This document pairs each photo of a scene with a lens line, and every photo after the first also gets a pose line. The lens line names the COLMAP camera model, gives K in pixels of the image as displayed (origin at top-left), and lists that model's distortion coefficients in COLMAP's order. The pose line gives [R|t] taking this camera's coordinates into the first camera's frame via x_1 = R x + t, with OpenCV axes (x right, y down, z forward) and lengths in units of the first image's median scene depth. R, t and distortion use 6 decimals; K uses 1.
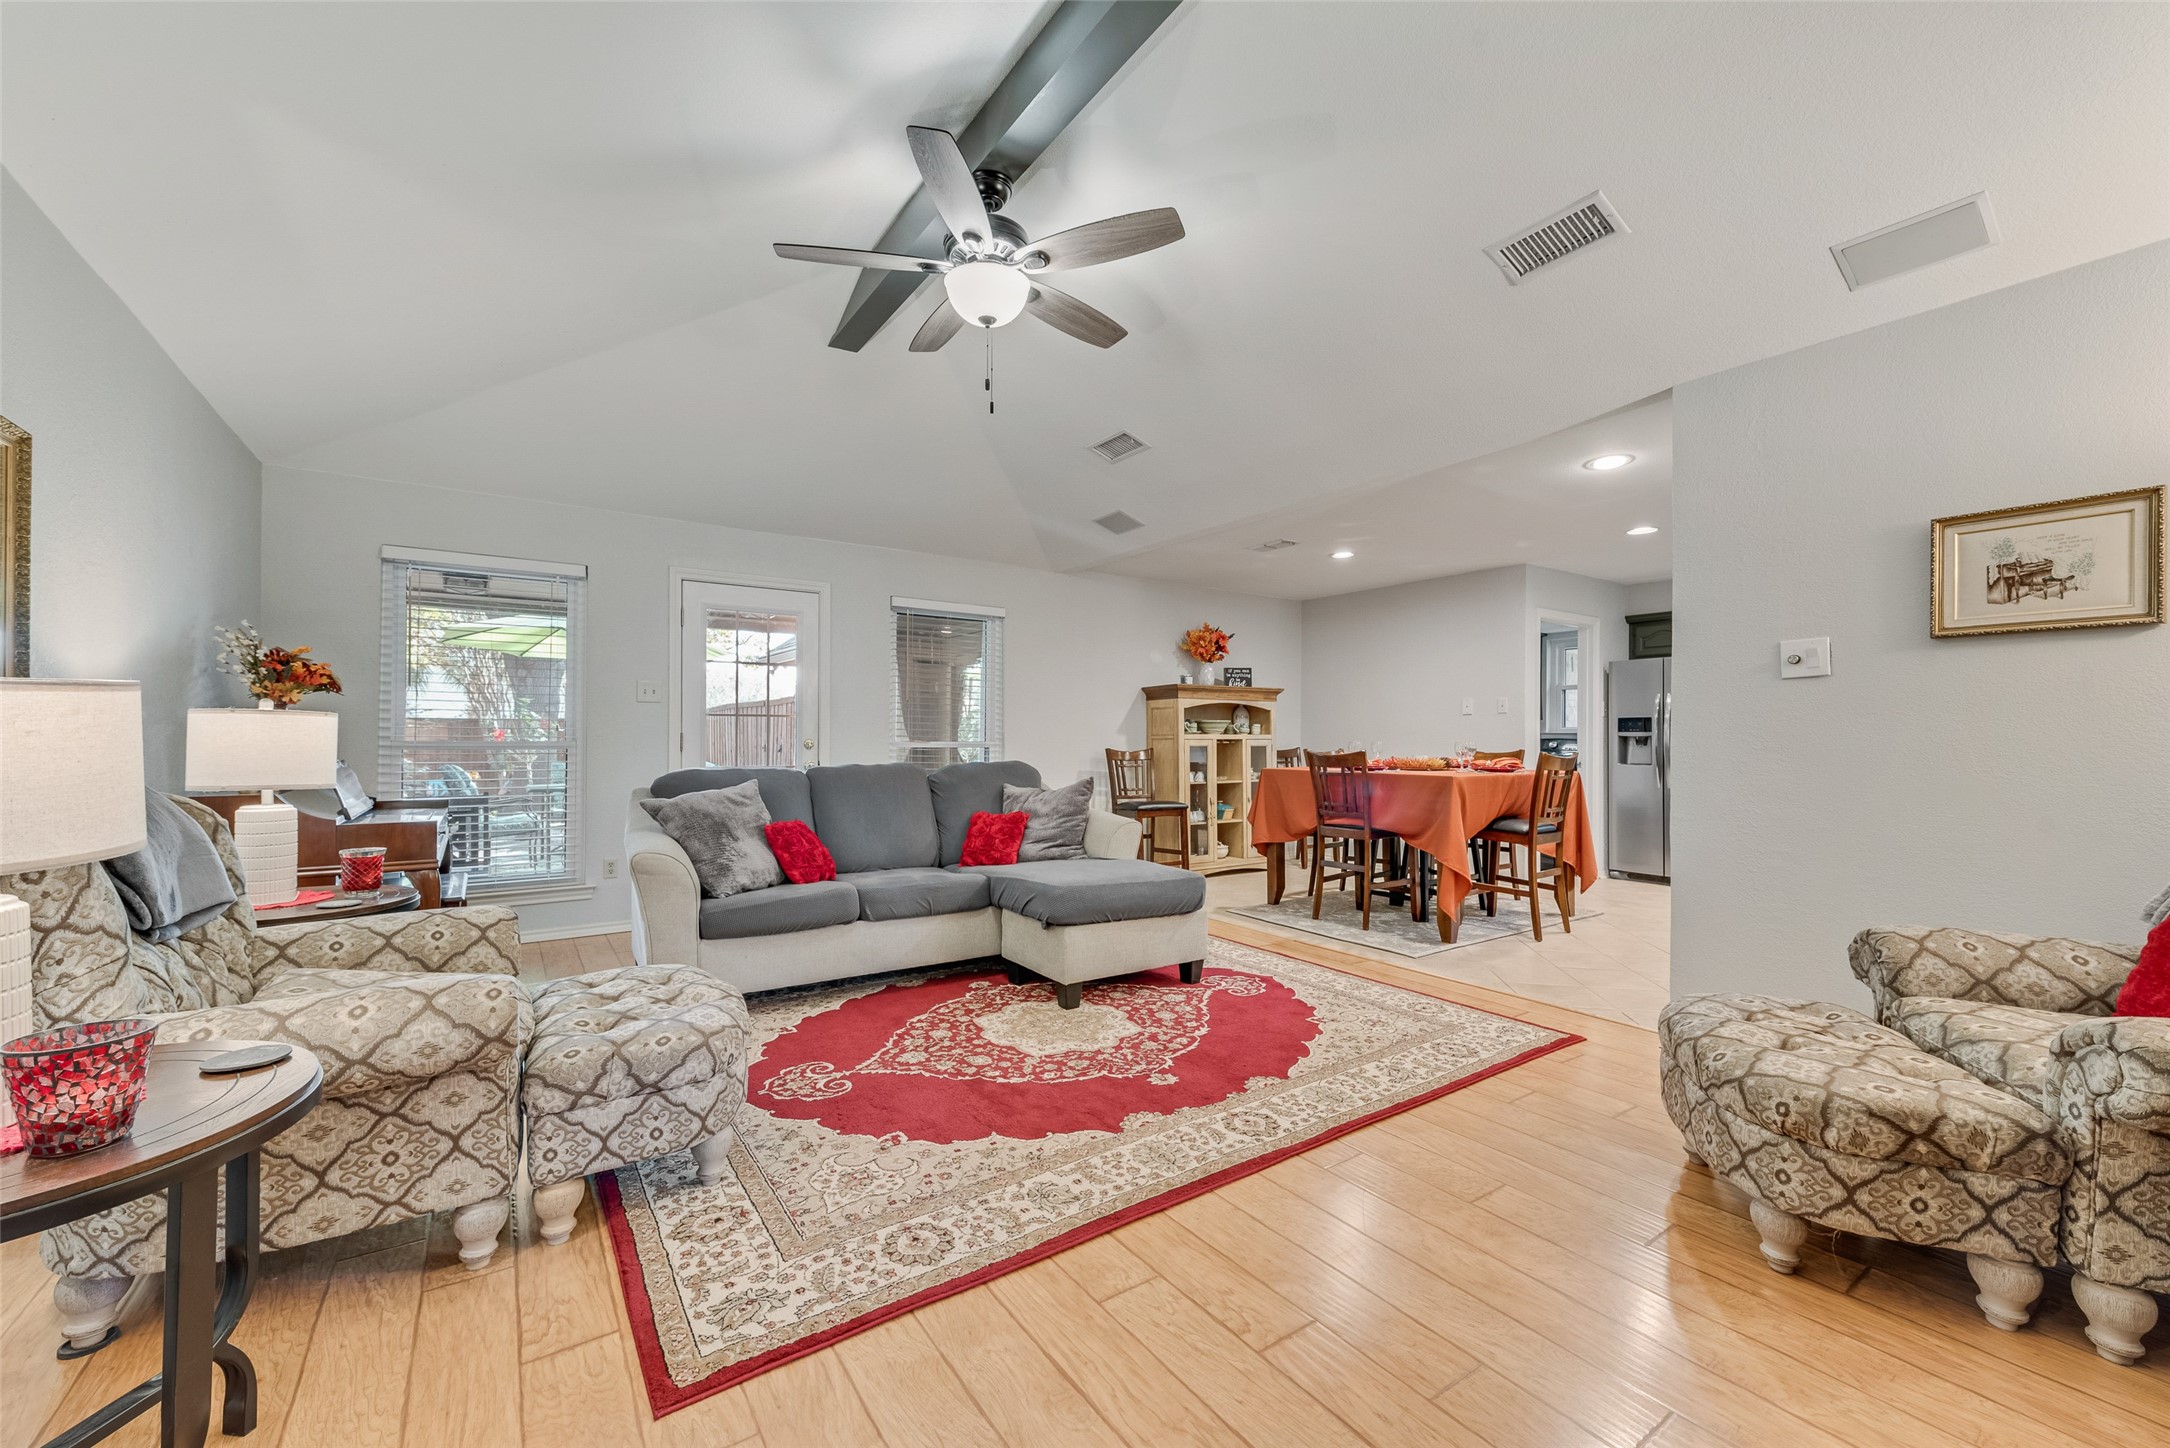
lens RADIAL K [[861.0, 0, 1072.4], [0, 861.0, 738.4], [0, 0, 1]] dist [0.013957, -0.003417]
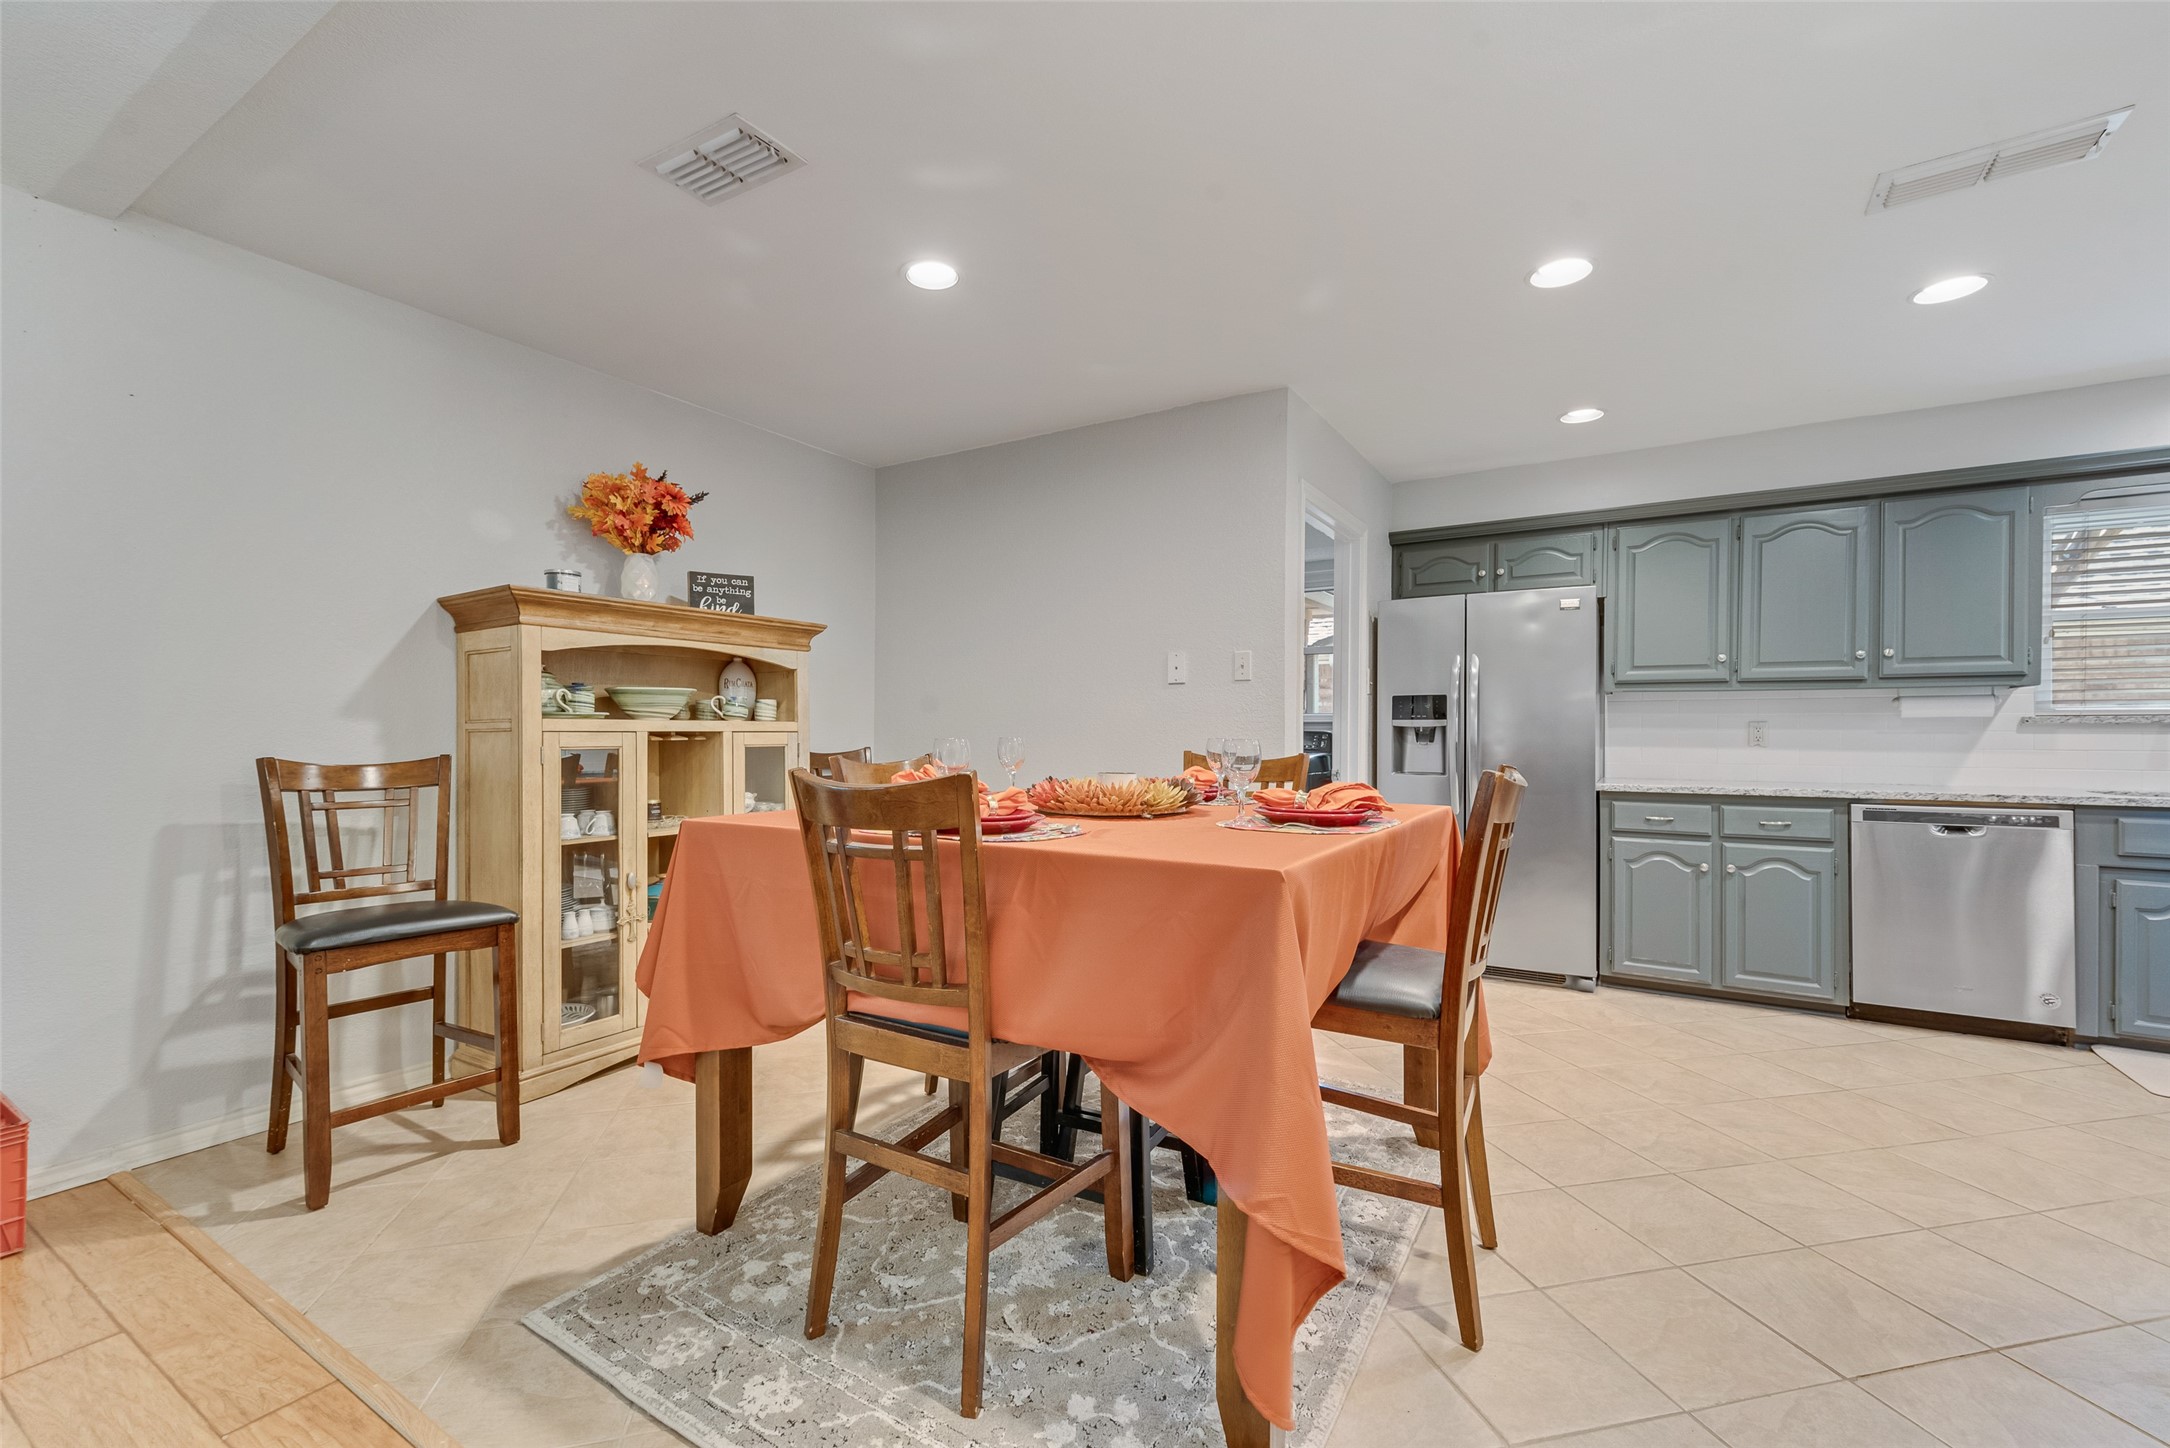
lens RADIAL K [[911.6, 0, 1089.9], [0, 911.6, 729.0], [0, 0, 1]] dist [0.016162, -0.004253]
pose [[0.910734, 0.001956, 0.412988, 0.179977], [-0.001887, 0.999998, -0.000576, -0.000024], [-0.412988, -0.000255, 0.910736, 0.509819]]
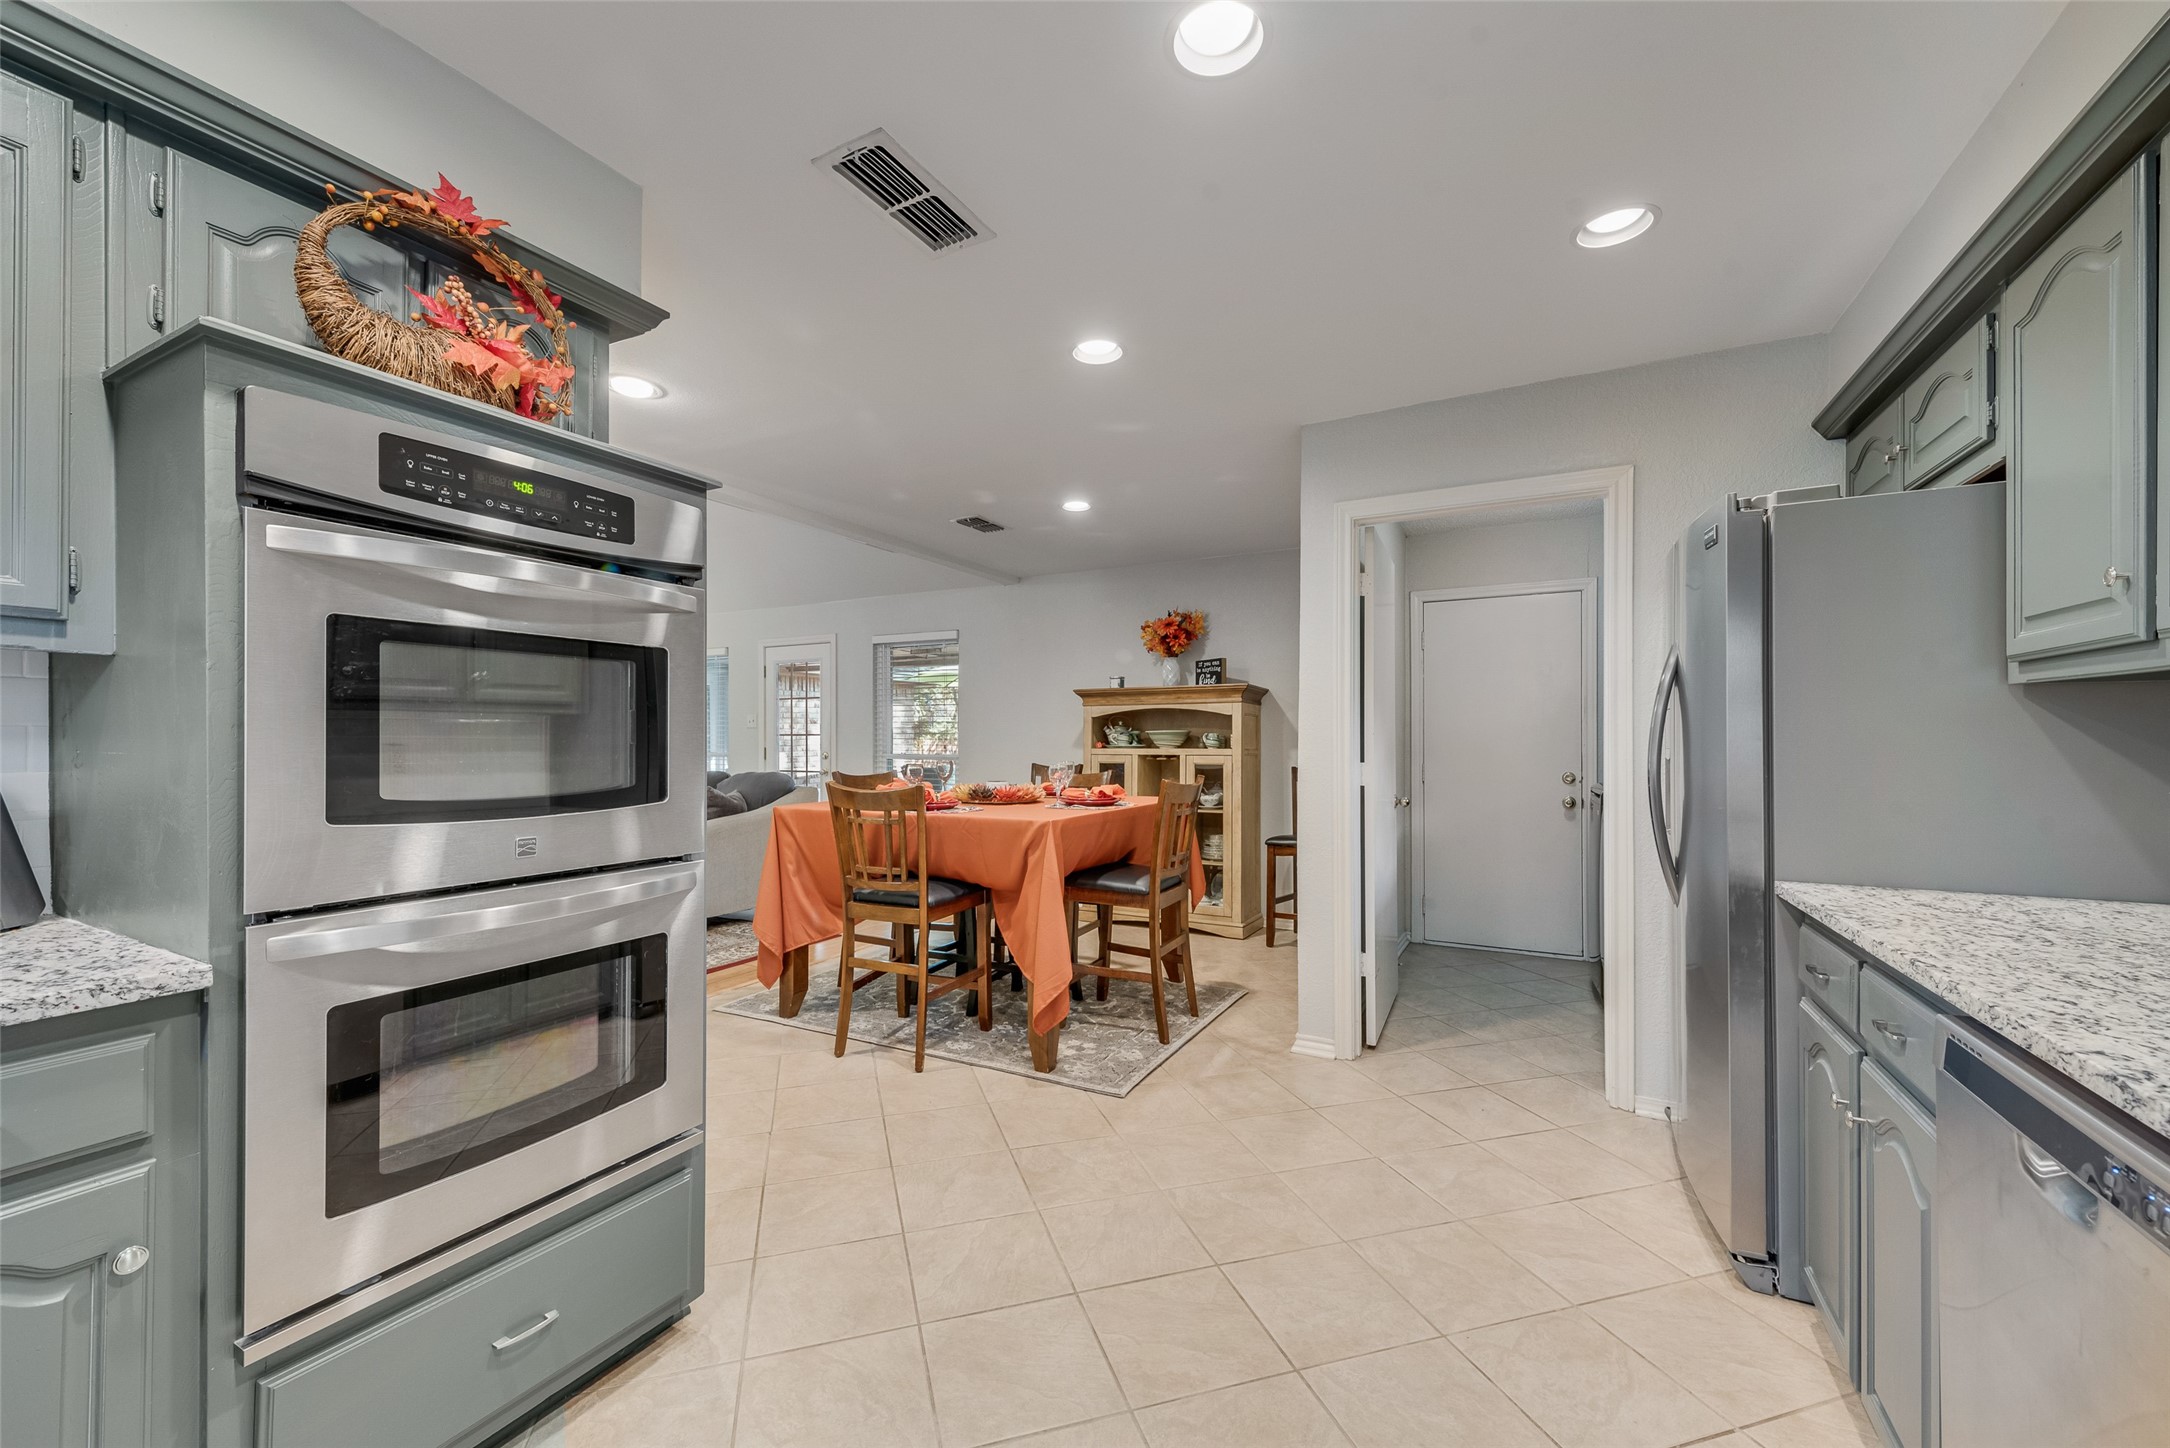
lens RADIAL K [[861.0, 0, 1078.4], [0, 861.0, 740.3], [0, 0, 1]] dist [0.013957, -0.003417]
pose [[0.459960, -0.005737, -0.887921, 0.849201], [0.003539, 0.999983, -0.004628, -0.009185], [0.887933, -0.001014, 0.459973, 0.585984]]
